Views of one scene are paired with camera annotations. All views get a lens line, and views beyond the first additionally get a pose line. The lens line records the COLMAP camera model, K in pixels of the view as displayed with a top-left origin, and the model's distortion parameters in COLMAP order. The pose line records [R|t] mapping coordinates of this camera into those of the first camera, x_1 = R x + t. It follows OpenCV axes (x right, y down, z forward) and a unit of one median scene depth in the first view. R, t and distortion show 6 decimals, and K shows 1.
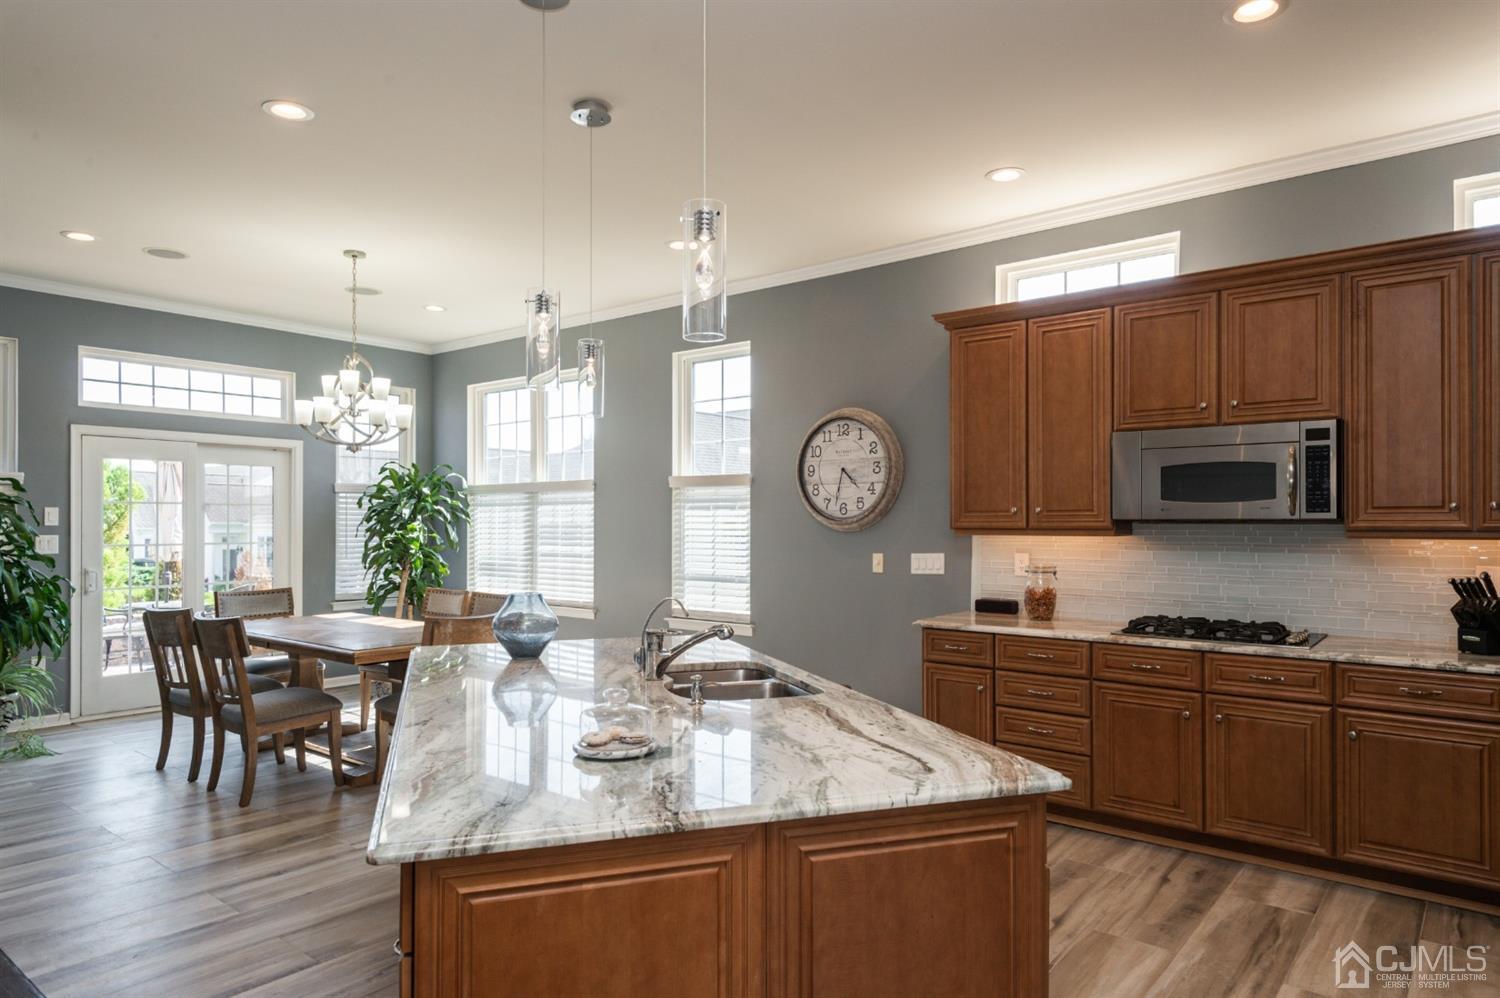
lens RADIAL K [[917.9, 0, 744.1], [0, 917.9, 517.1], [0, 0, 1]] dist [0.018404, -0.003677]
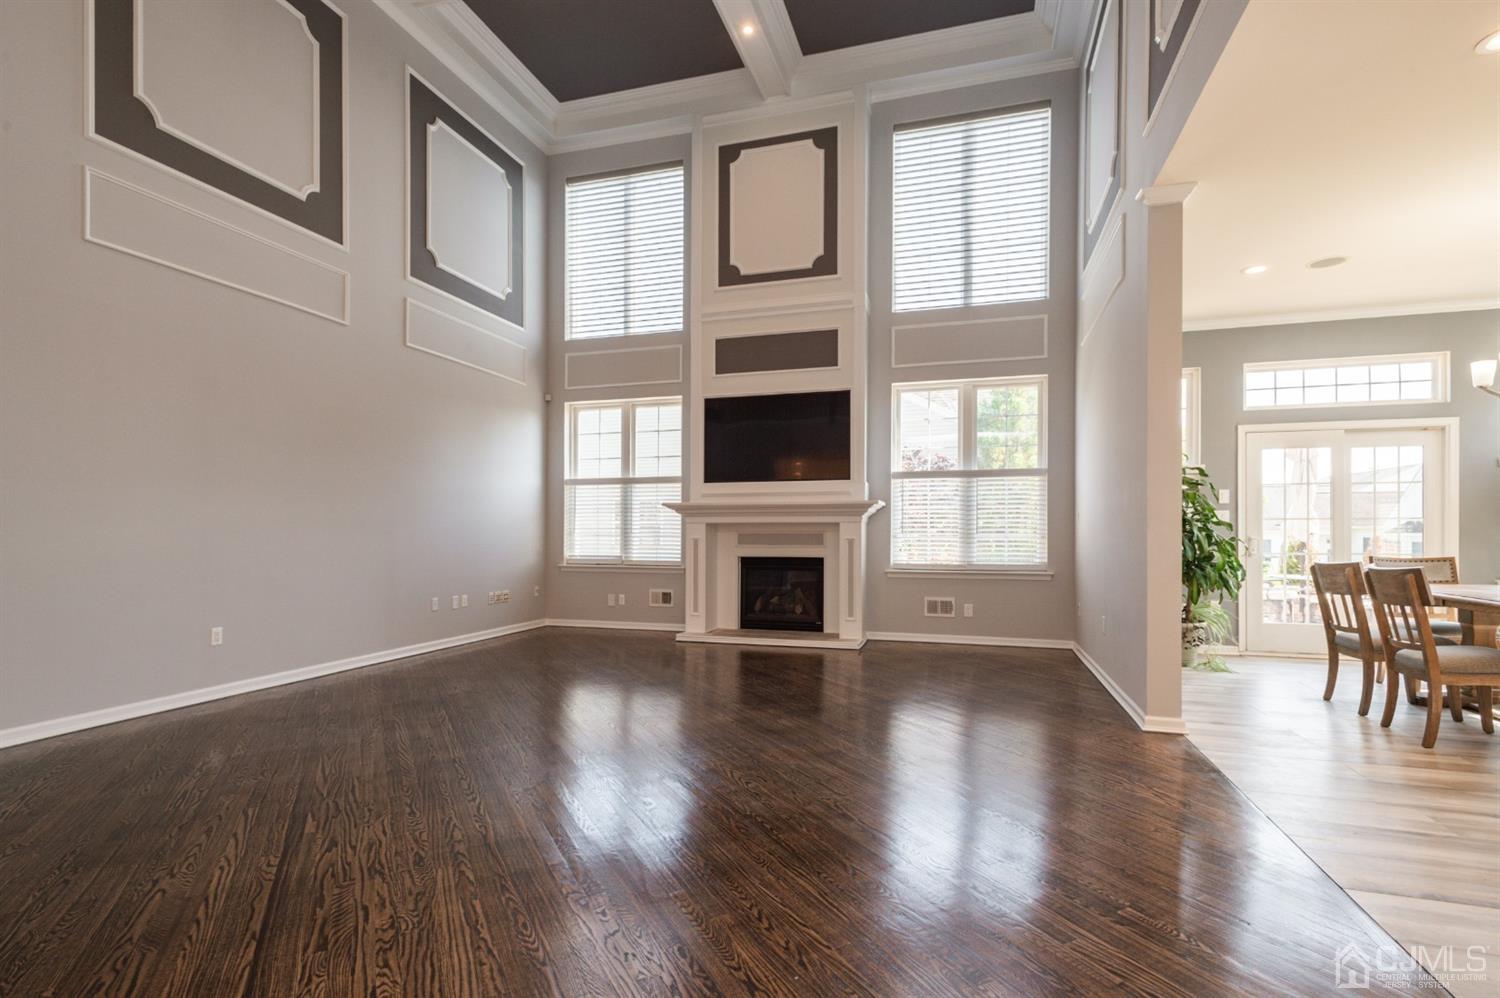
lens RADIAL K [[712.9, 0, 753.1], [0, 712.9, 530.3], [0, 0, 1]] dist [0.014903, -0.004161]
pose [[0.379871, -0.000991, -0.925039, -0.063252], [0.004655, 0.999989, 0.000840, 0.051964], [0.925028, -0.004625, 0.379871, -0.018297]]
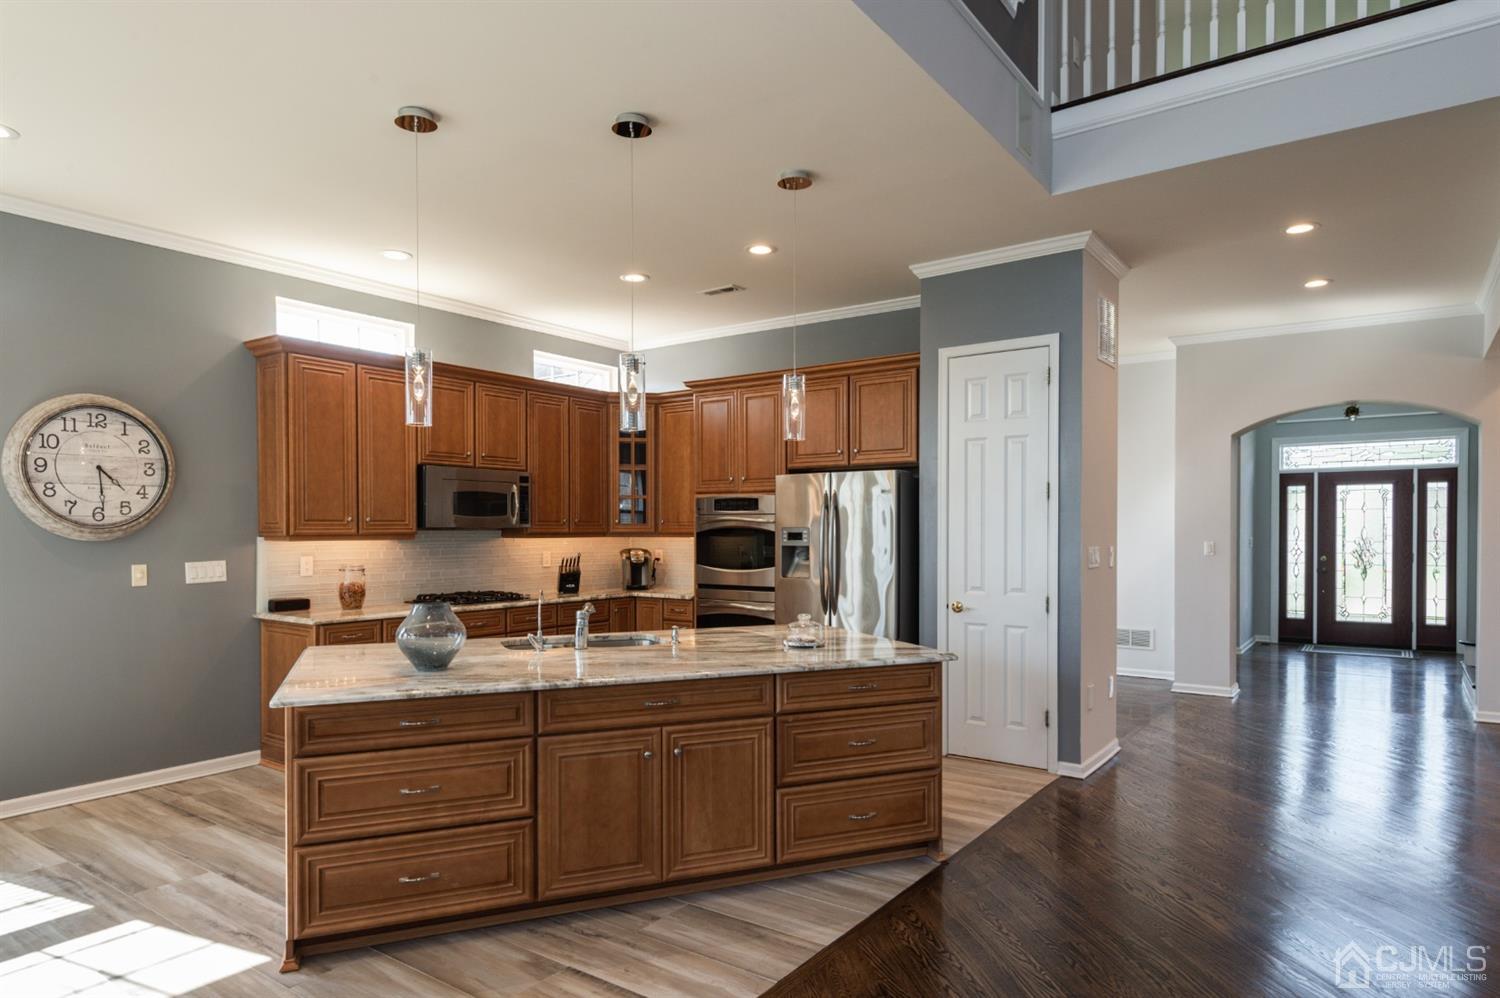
lens RADIAL K [[917.9, 0, 749.3], [0, 917.9, 534.4], [0, 0, 1]] dist [0.018404, -0.003677]
pose [[-0.065329, -0.007432, 0.997836, -0.805030], [-0.005110, 0.999962, 0.007114, 0.000550], [-0.997851, -0.004634, -0.065365, 0.471920]]
